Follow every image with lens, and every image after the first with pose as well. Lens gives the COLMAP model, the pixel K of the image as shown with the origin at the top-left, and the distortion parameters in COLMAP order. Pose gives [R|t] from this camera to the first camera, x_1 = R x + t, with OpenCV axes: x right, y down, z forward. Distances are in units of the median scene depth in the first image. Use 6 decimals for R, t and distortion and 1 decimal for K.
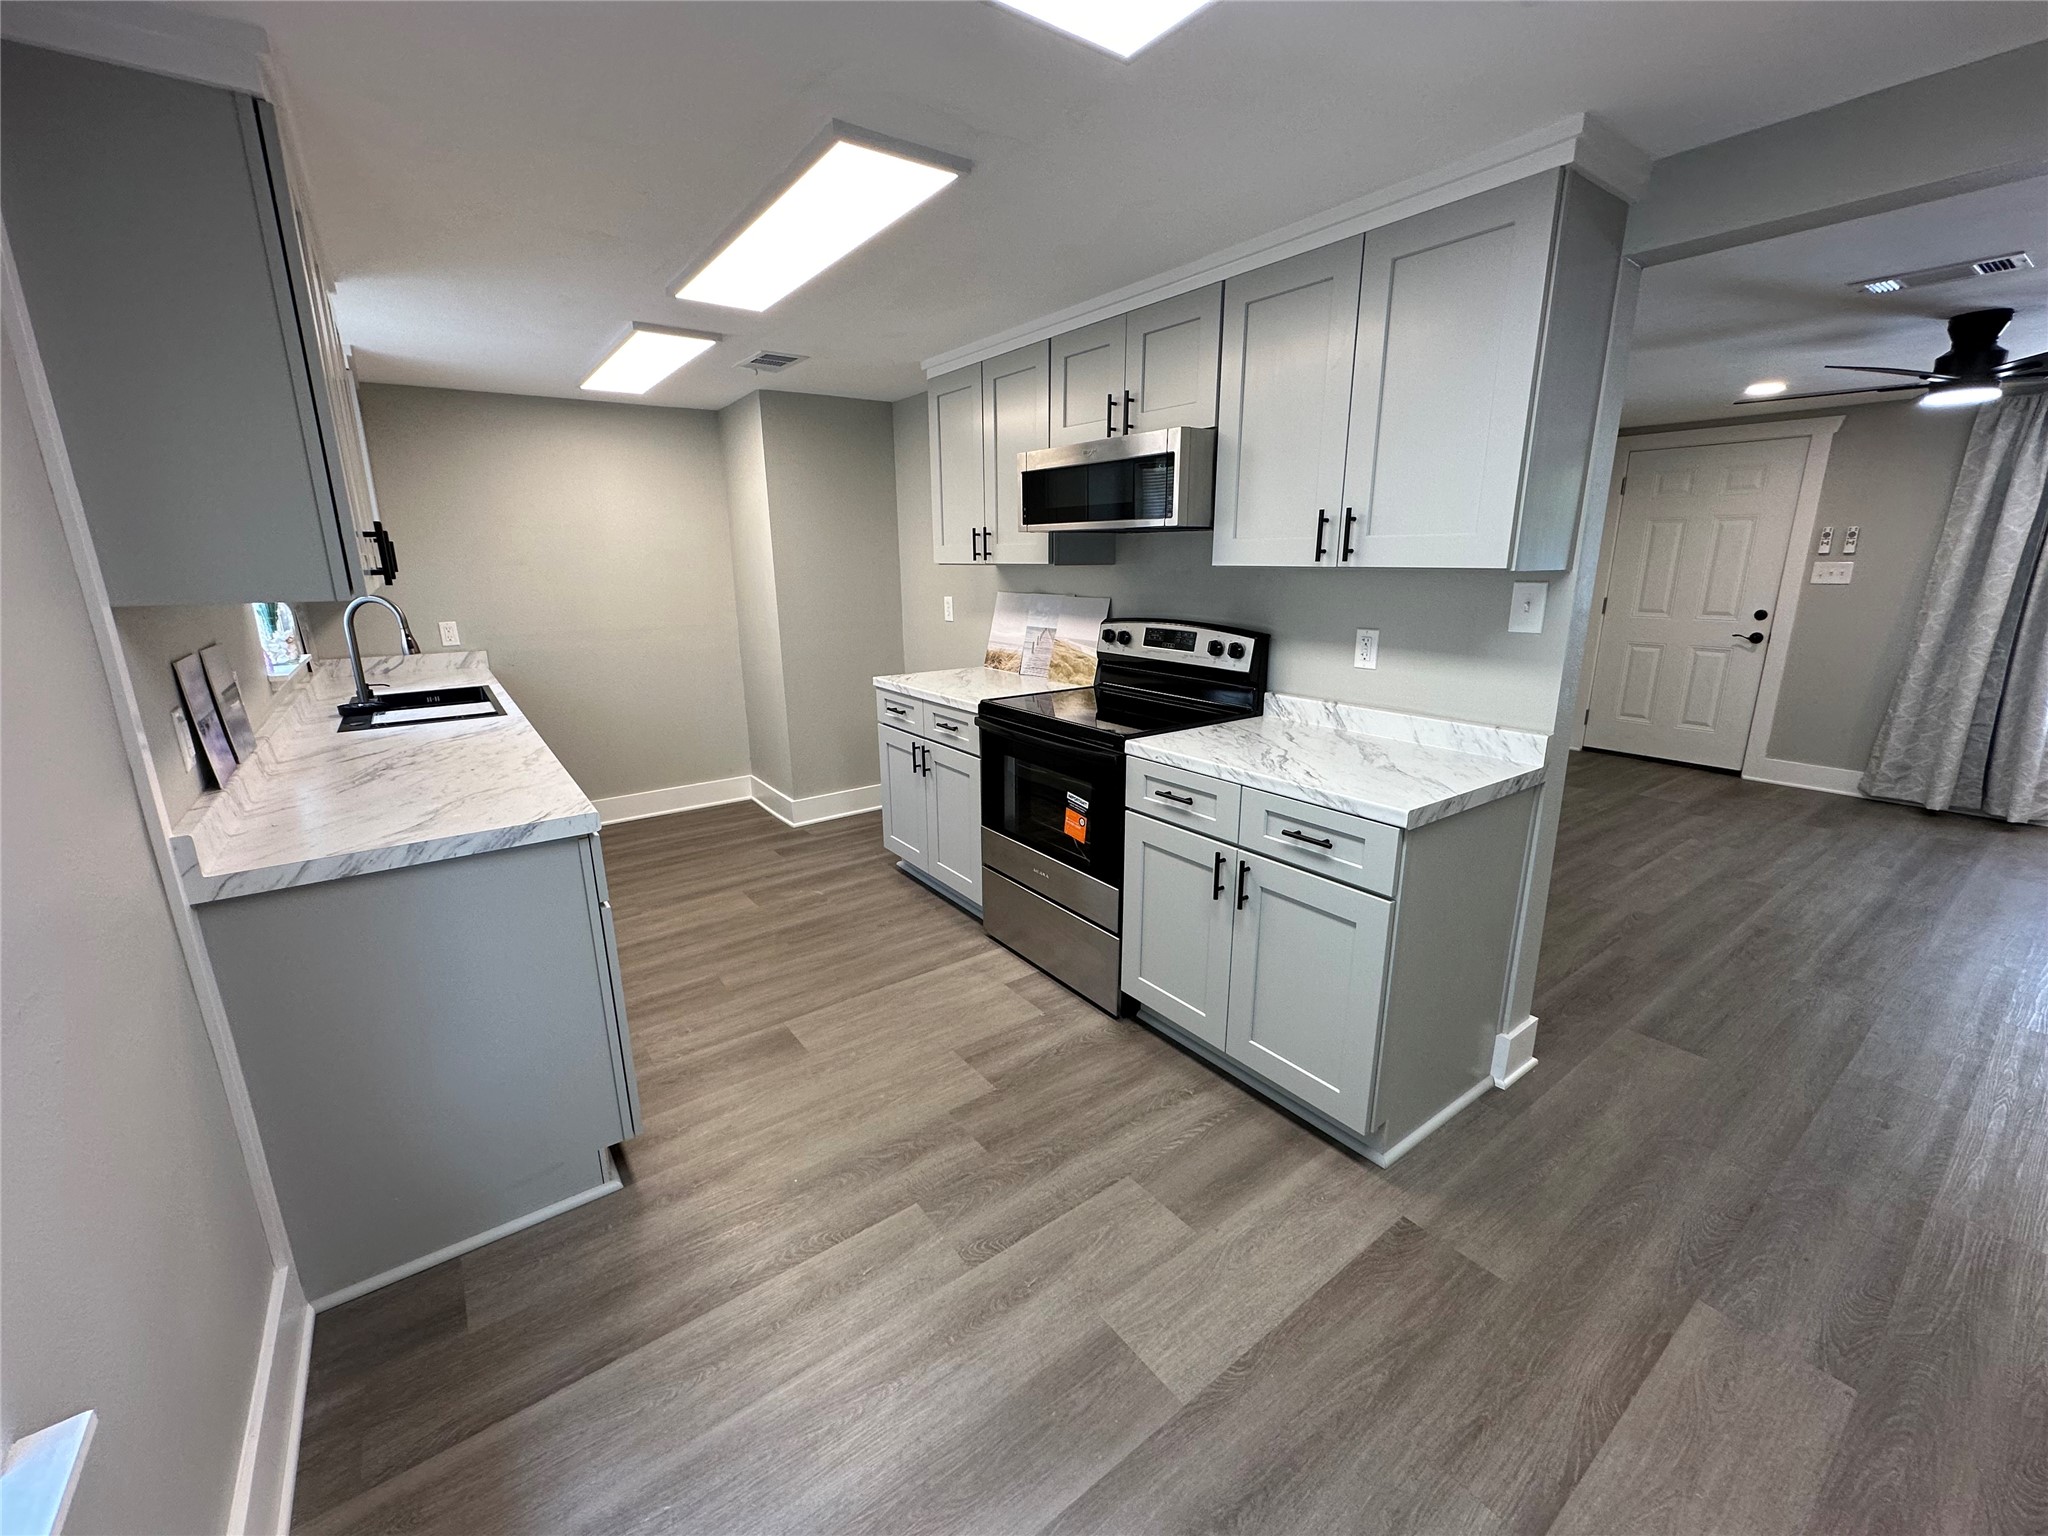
lens RADIAL K [[824.3, 0, 1024.4], [0, 824.3, 763.8], [0, 0, 1]] dist [-0.001283, 0.000013]
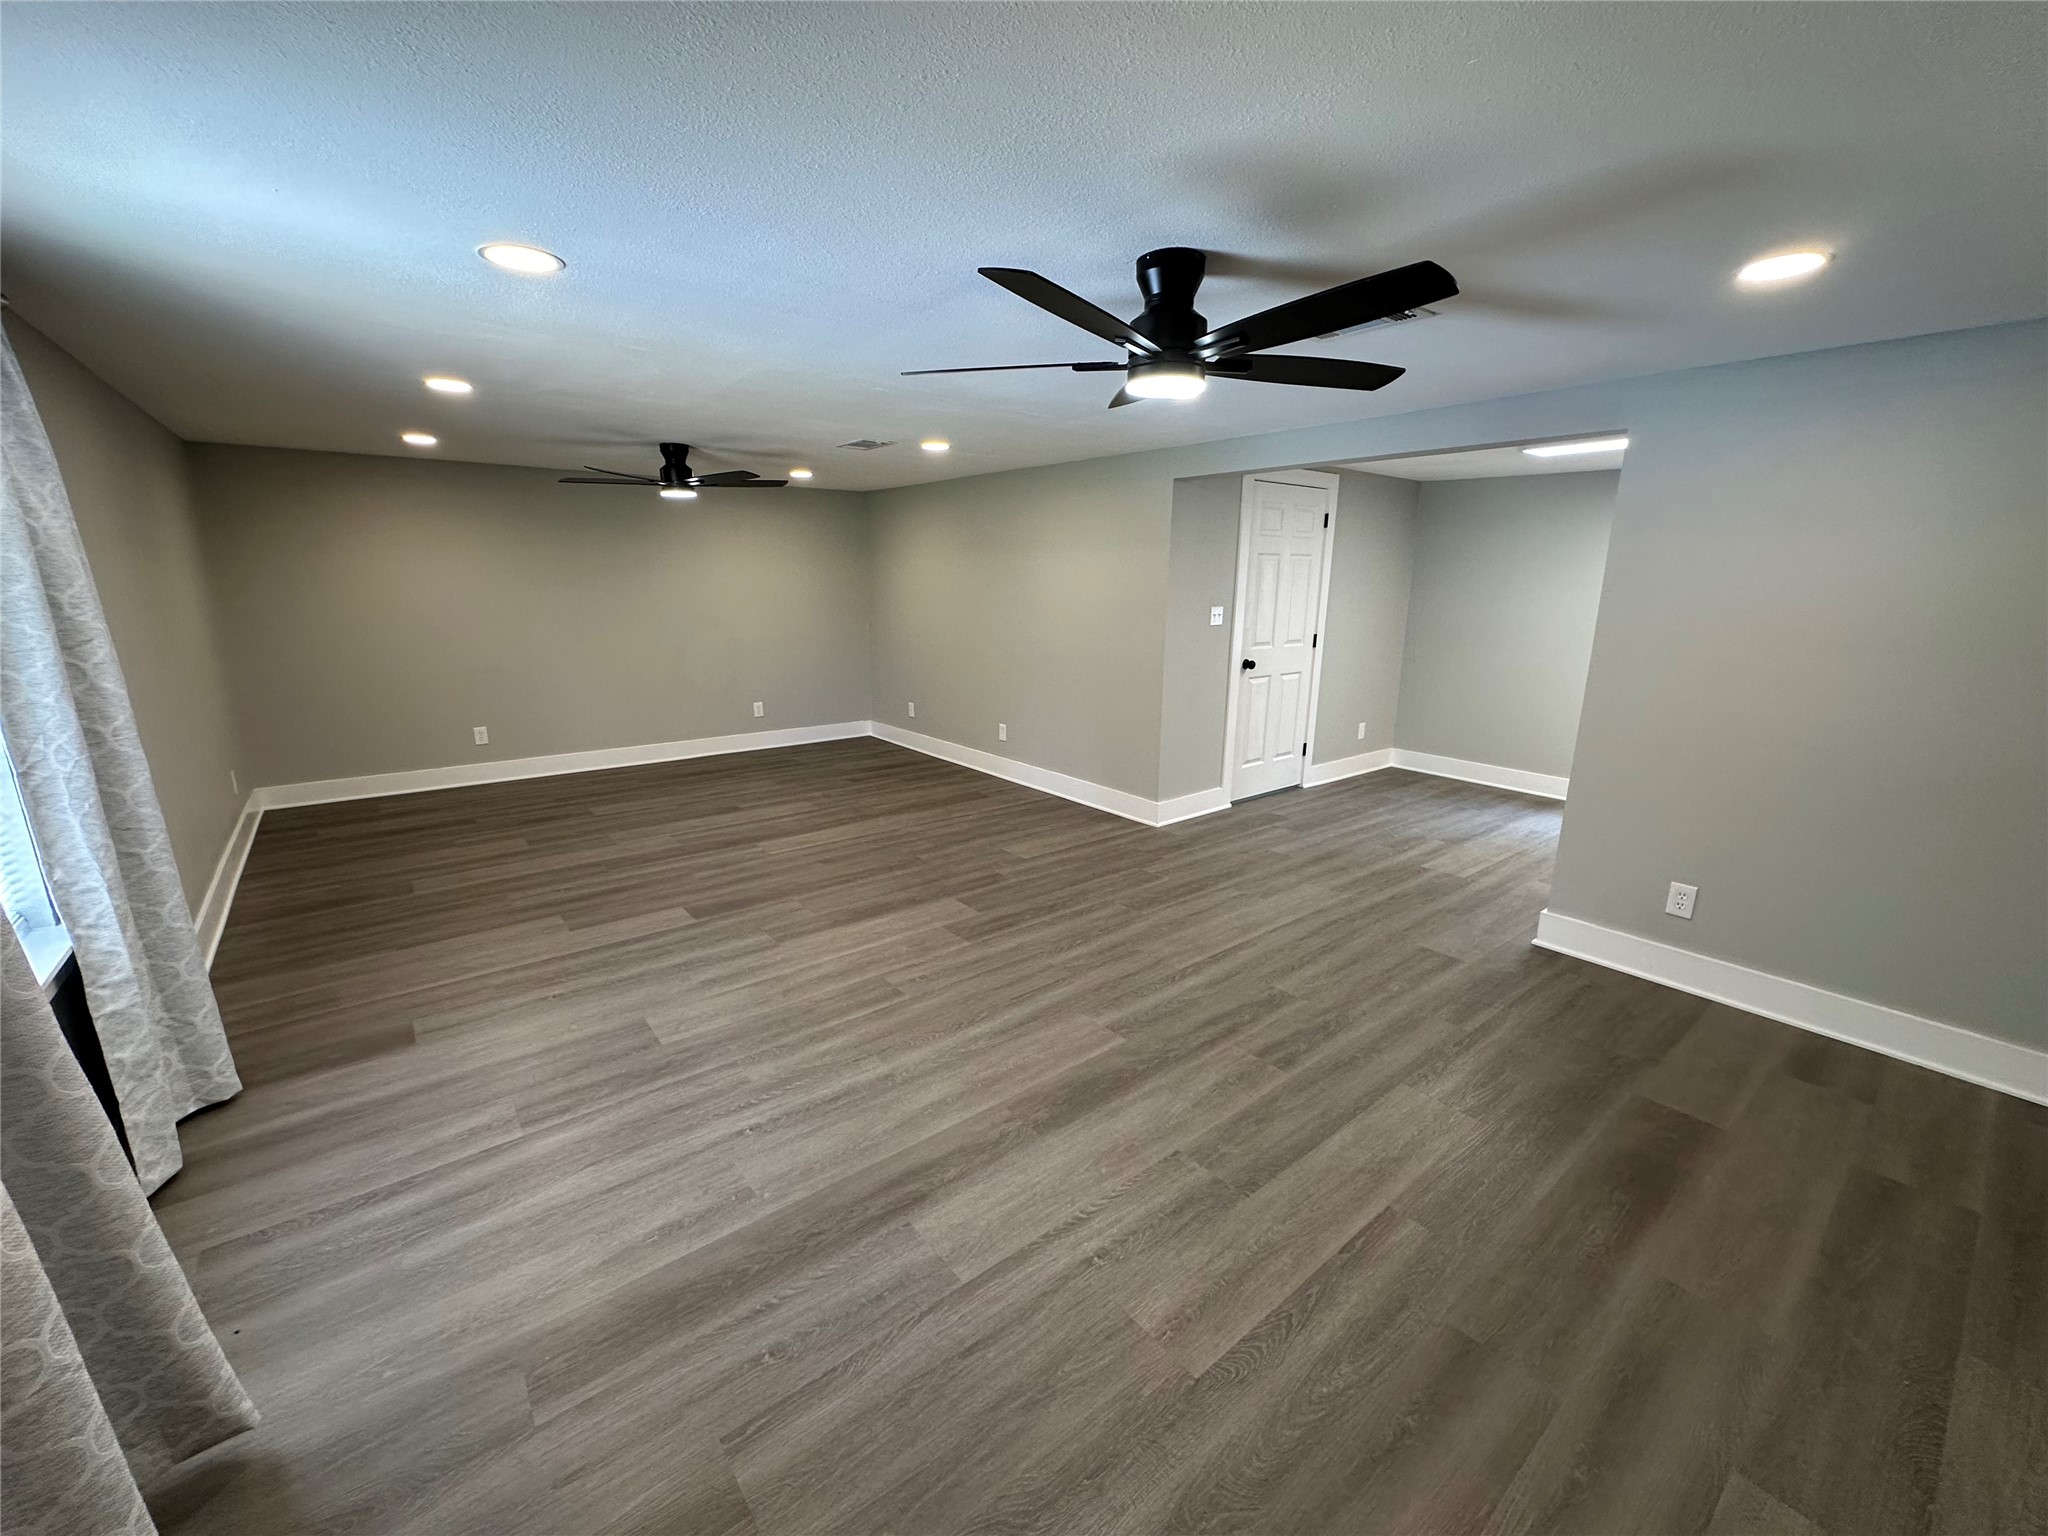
lens RADIAL K [[824.3, 0, 1021.0], [0, 824.3, 762.3], [0, 0, 1]] dist [-0.001283, 0.000013]
pose [[-0.999228, 0.010374, -0.037895, 1.034426], [-0.008067, 0.889789, 0.456301, -0.389264], [0.038453, 0.456255, -0.889018, 1.384442]]
